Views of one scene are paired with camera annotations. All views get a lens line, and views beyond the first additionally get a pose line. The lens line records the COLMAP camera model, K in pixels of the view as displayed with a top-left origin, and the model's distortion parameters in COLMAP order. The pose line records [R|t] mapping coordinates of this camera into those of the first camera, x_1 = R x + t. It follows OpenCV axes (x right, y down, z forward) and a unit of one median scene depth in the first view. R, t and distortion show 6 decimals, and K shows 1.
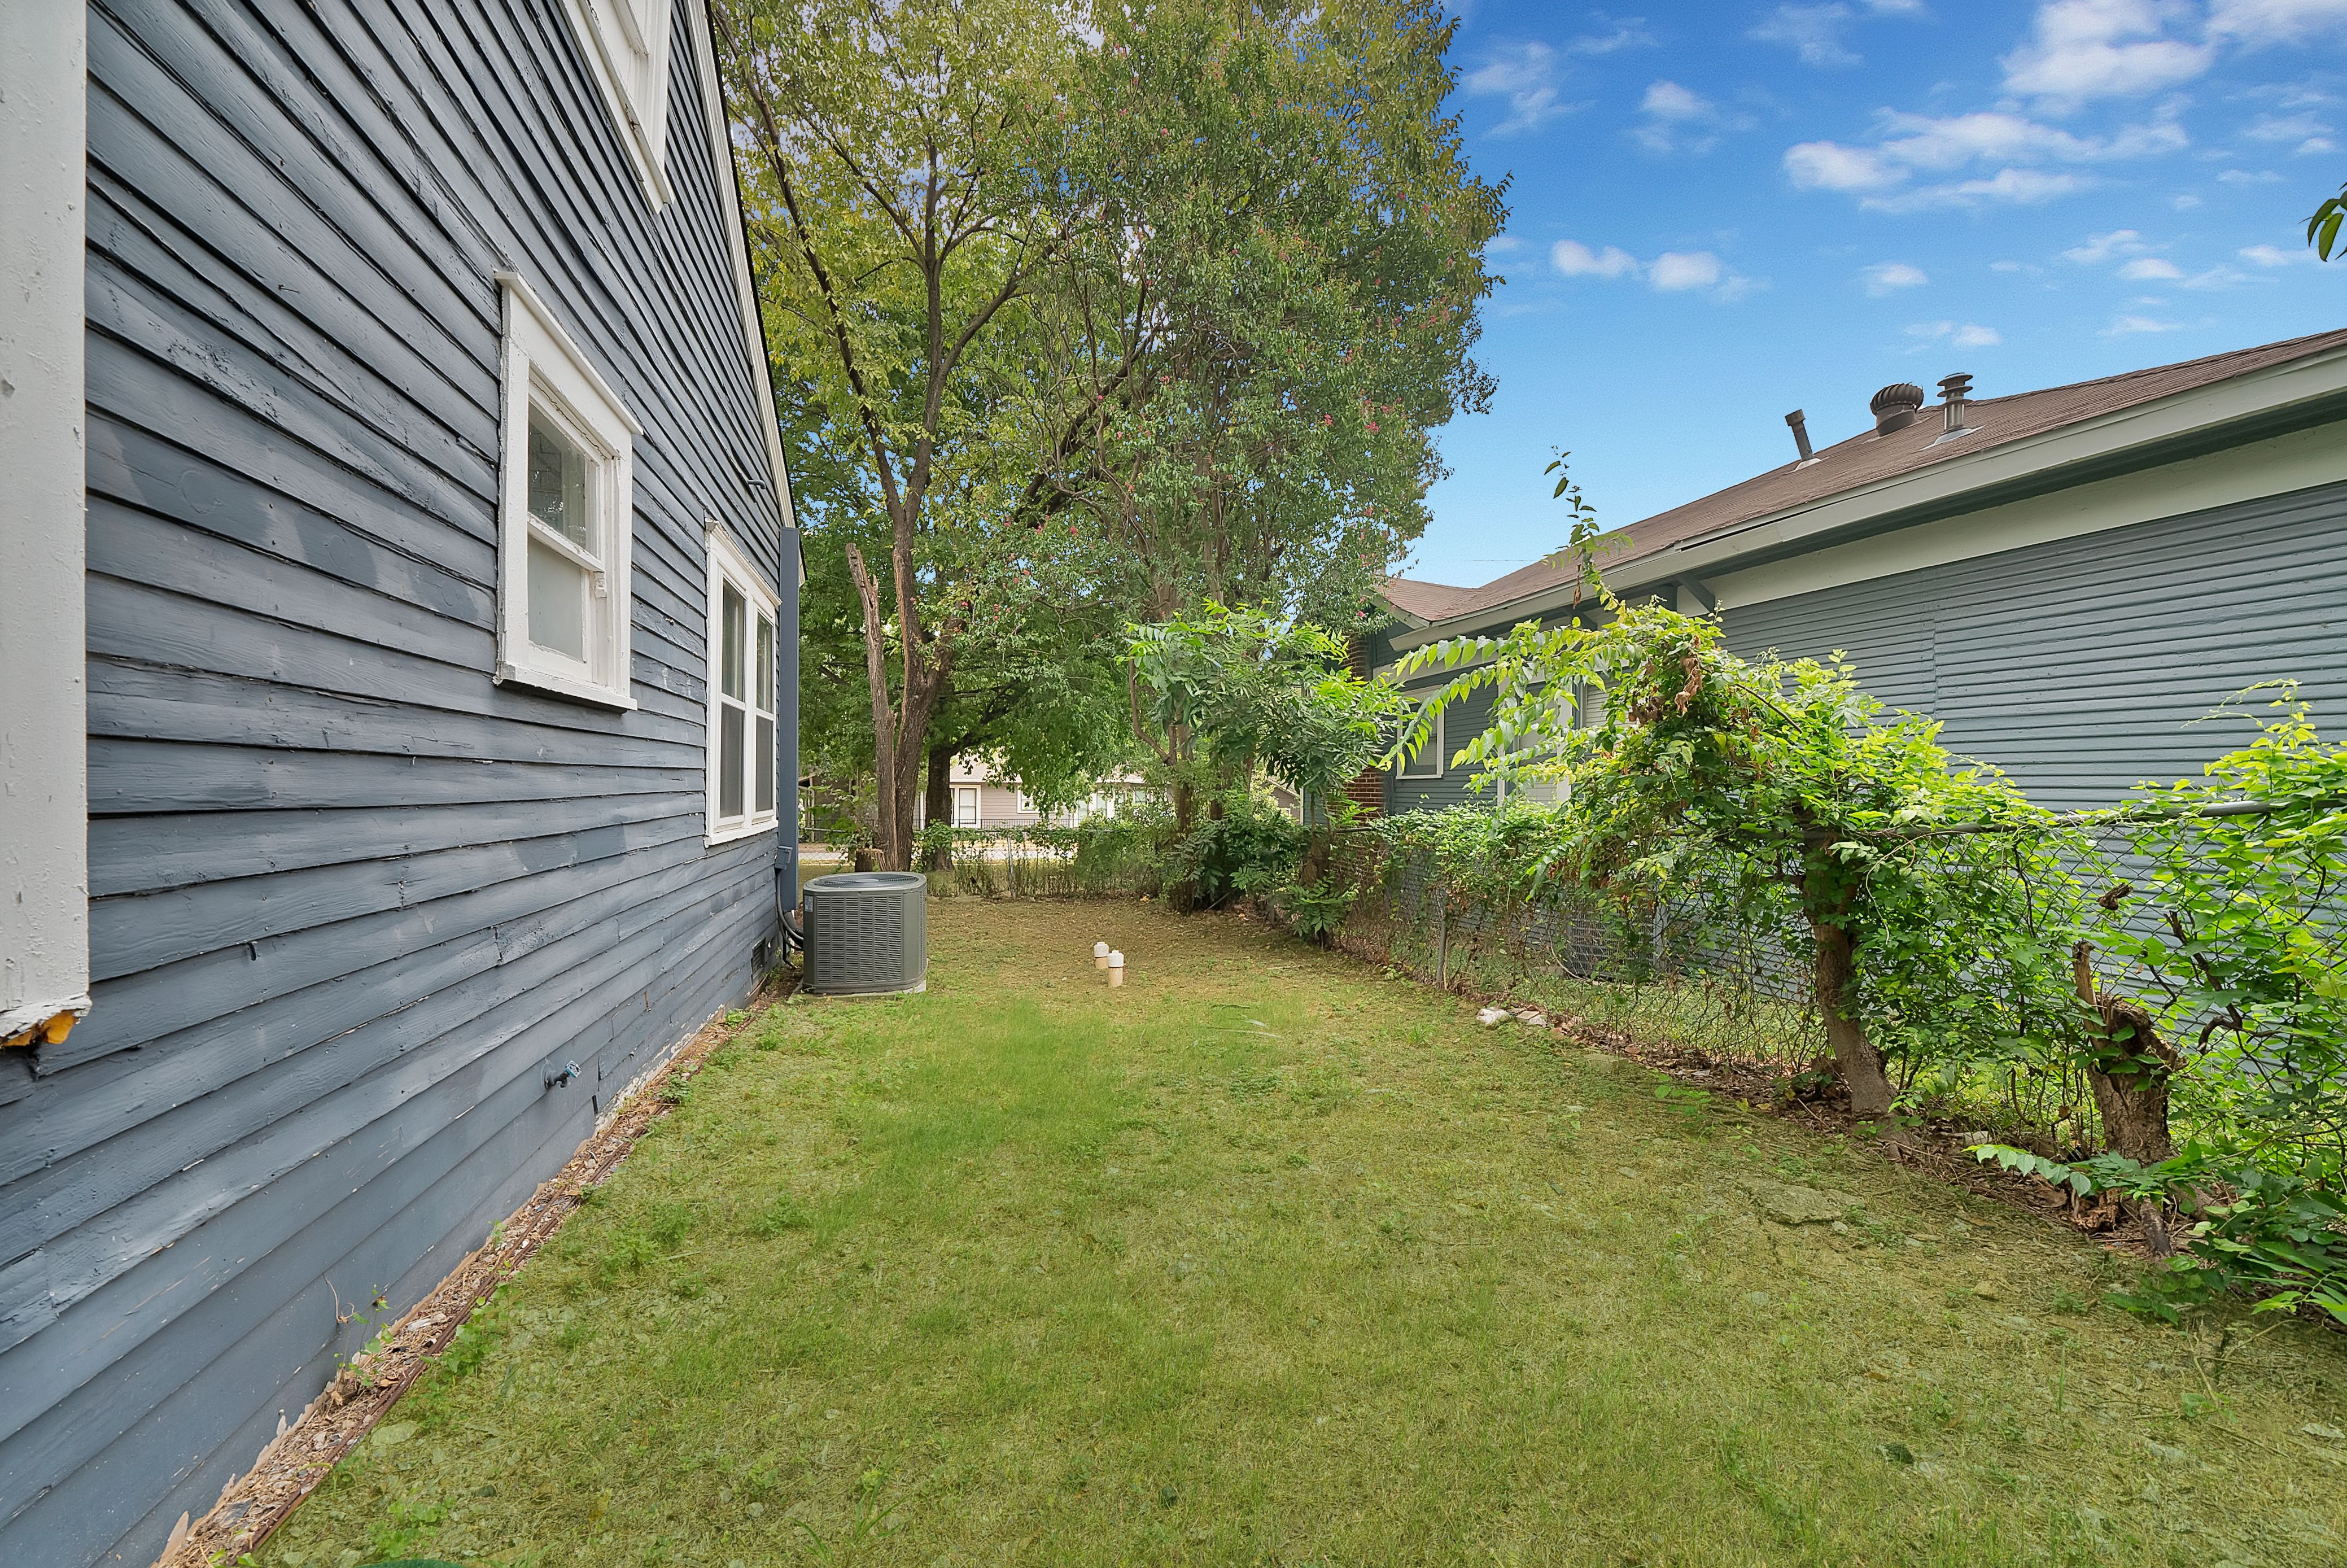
lens RADIAL K [[830.6, 0, 1175.0], [0, 830.6, 788.8], [0, 0, 1]] dist [-0.028420, 0.002997]
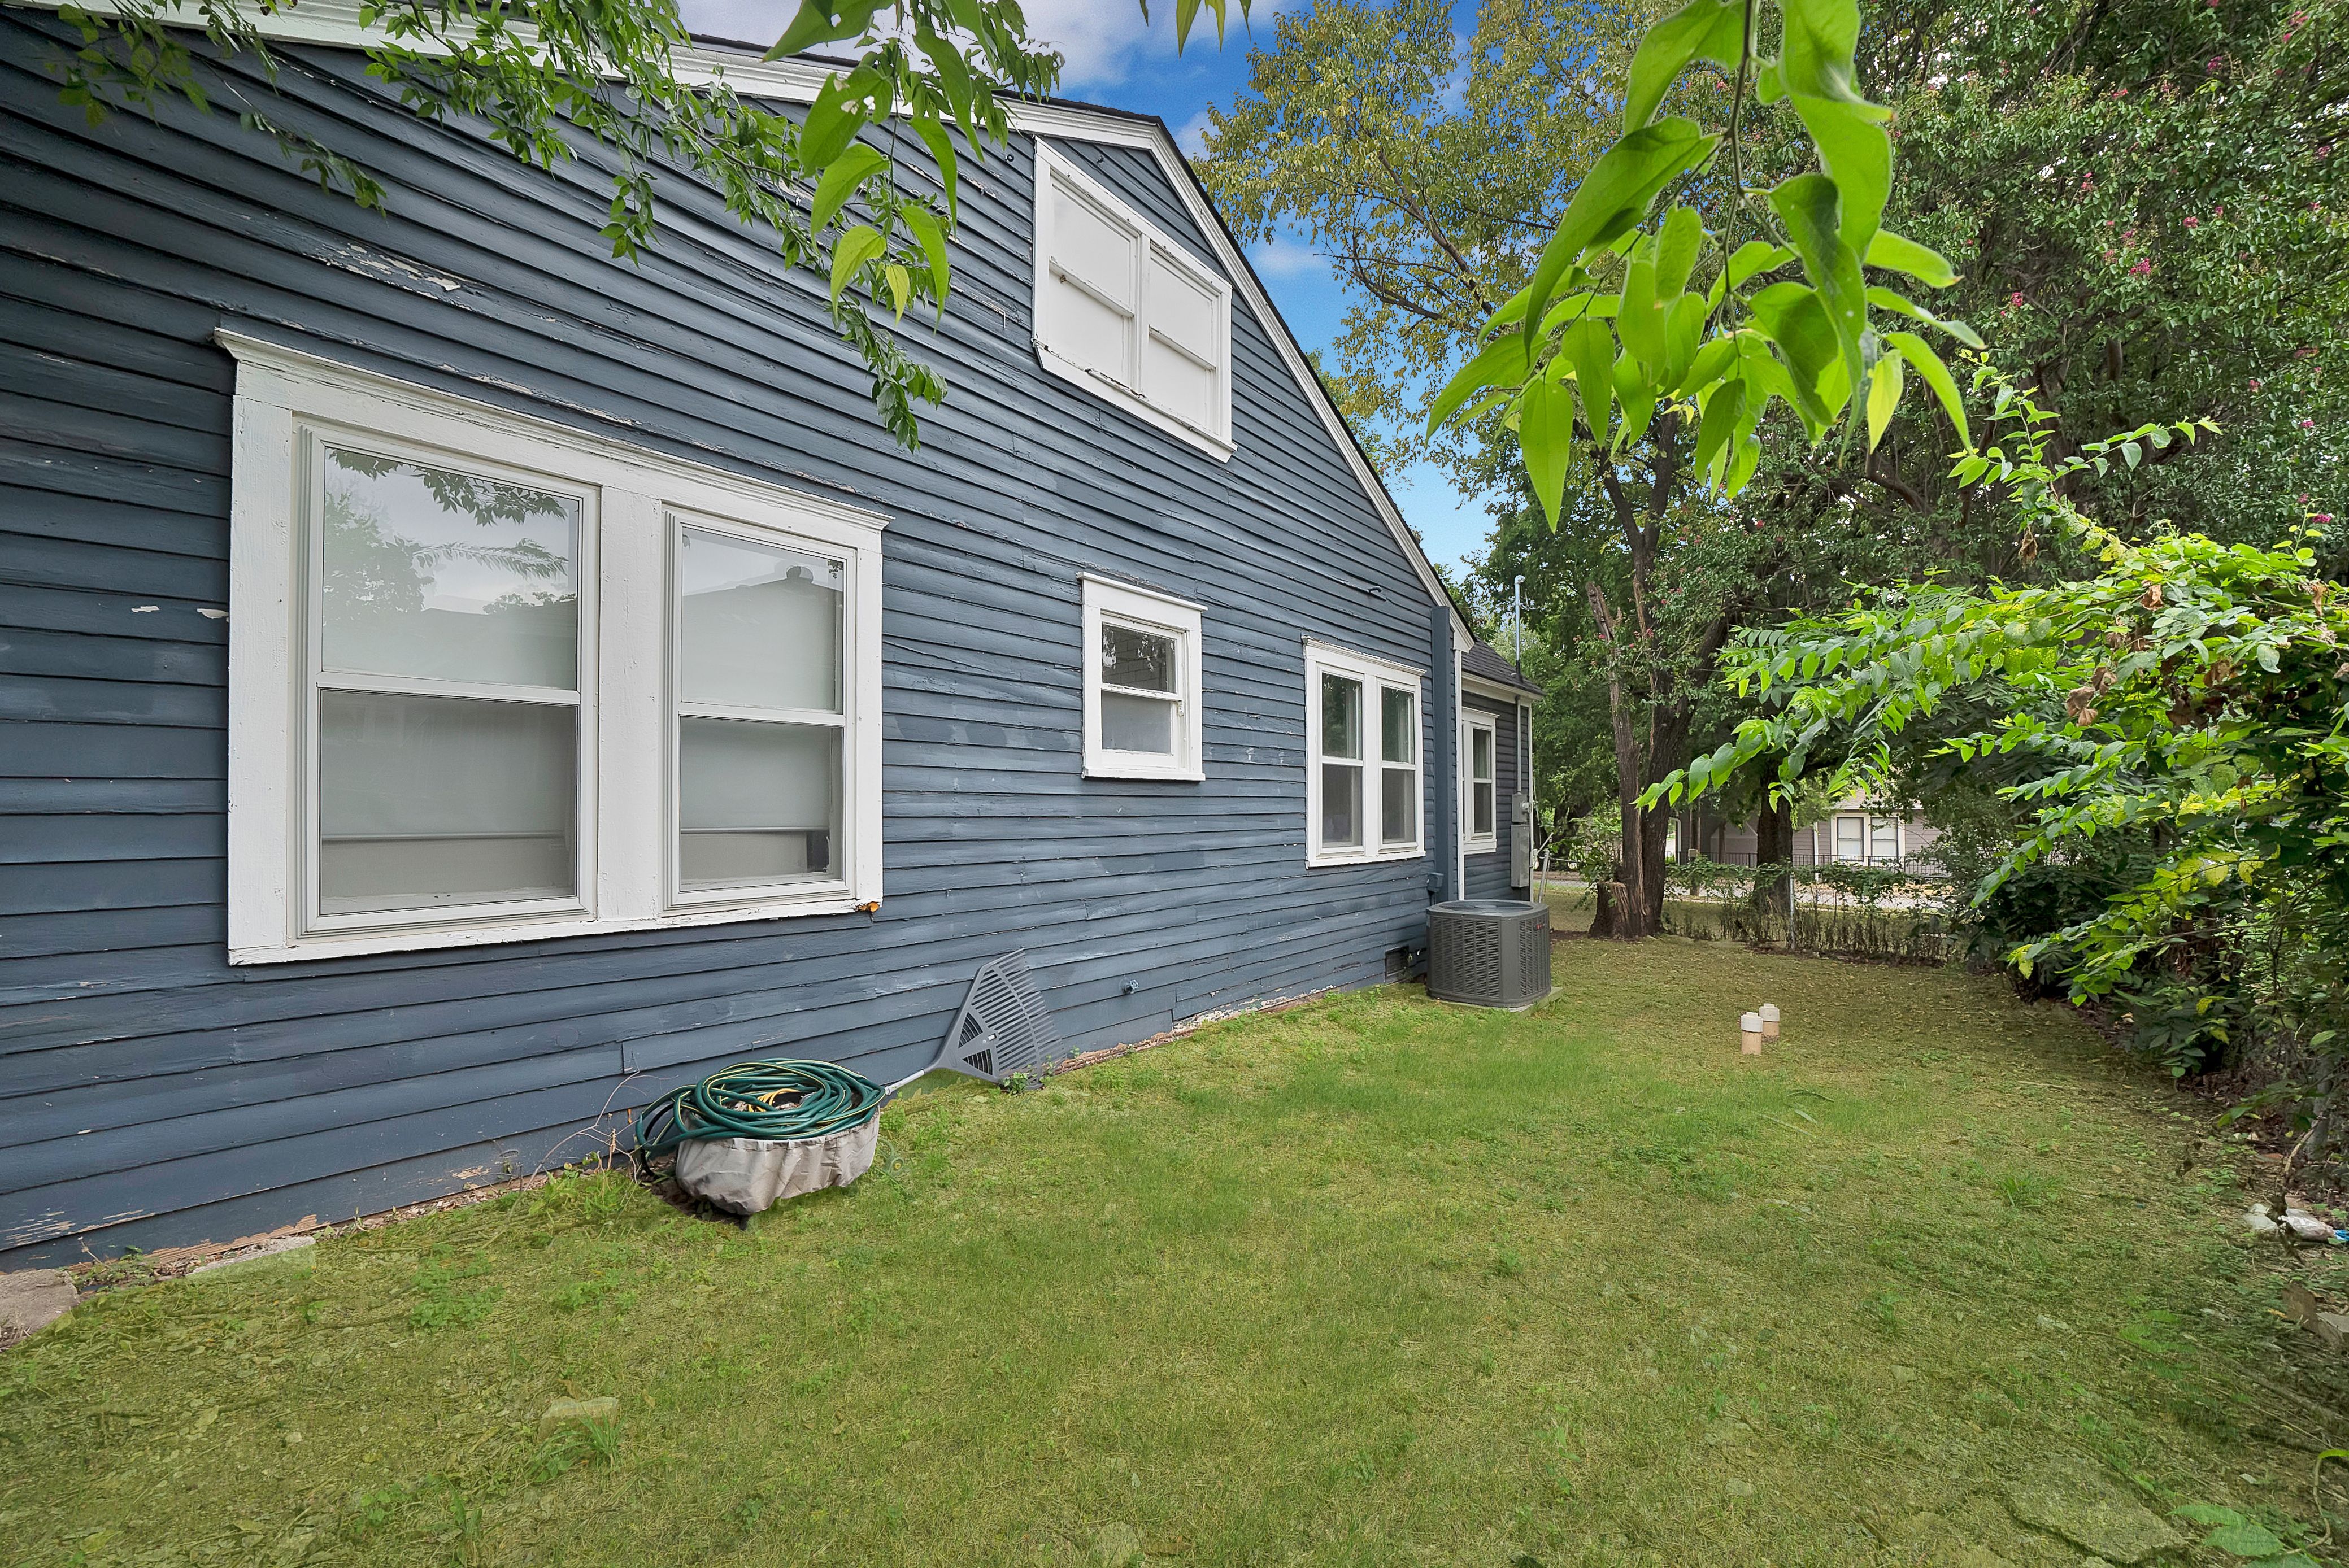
lens RADIAL K [[831.2, 0, 1176.0], [0, 831.2, 788.8], [0, 0, 1]] dist [-0.028420, 0.002997]
pose [[0.533958, -0.035815, -0.844752, 0.860278], [0.006113, 0.999240, -0.038501, -0.018803], [0.845489, 0.015393, 0.533771, 0.086212]]
